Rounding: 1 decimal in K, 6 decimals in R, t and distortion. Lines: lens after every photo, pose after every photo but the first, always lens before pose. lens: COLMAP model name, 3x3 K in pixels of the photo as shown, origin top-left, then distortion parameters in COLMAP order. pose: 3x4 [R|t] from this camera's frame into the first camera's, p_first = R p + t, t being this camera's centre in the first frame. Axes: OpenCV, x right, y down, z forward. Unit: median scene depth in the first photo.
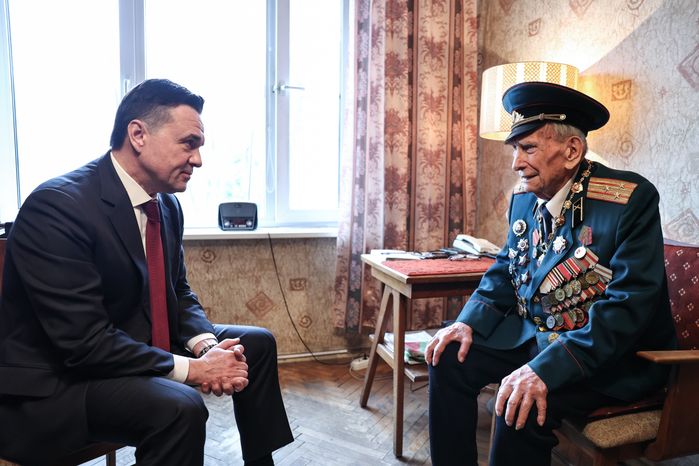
lens RADIAL K [[500.8, 0, 373.3], [0, 500.8, 221.4], [0, 0, 1]] dist [-0.099064, 0.077429]
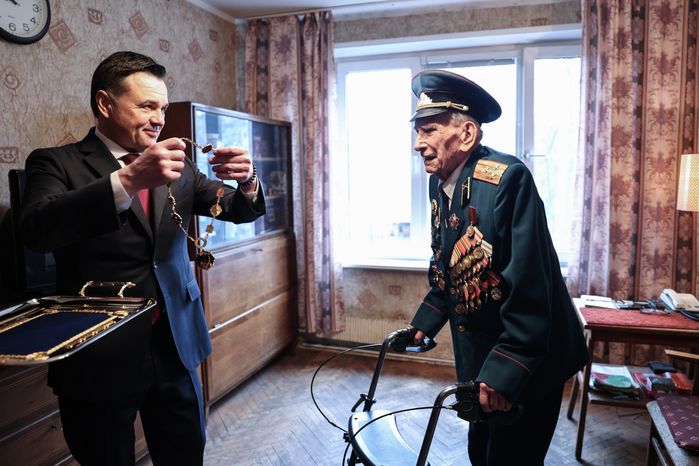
lens RADIAL K [[518.1, 0, 360.6], [0, 518.1, 219.7], [0, 0, 1]] dist [-0.111728, 0.094419]
pose [[0.821200, 0.033963, -0.569628, 0.223799], [-0.031927, 0.999398, 0.013560, -0.115032], [0.569746, 0.007051, 0.821791, -0.323327]]
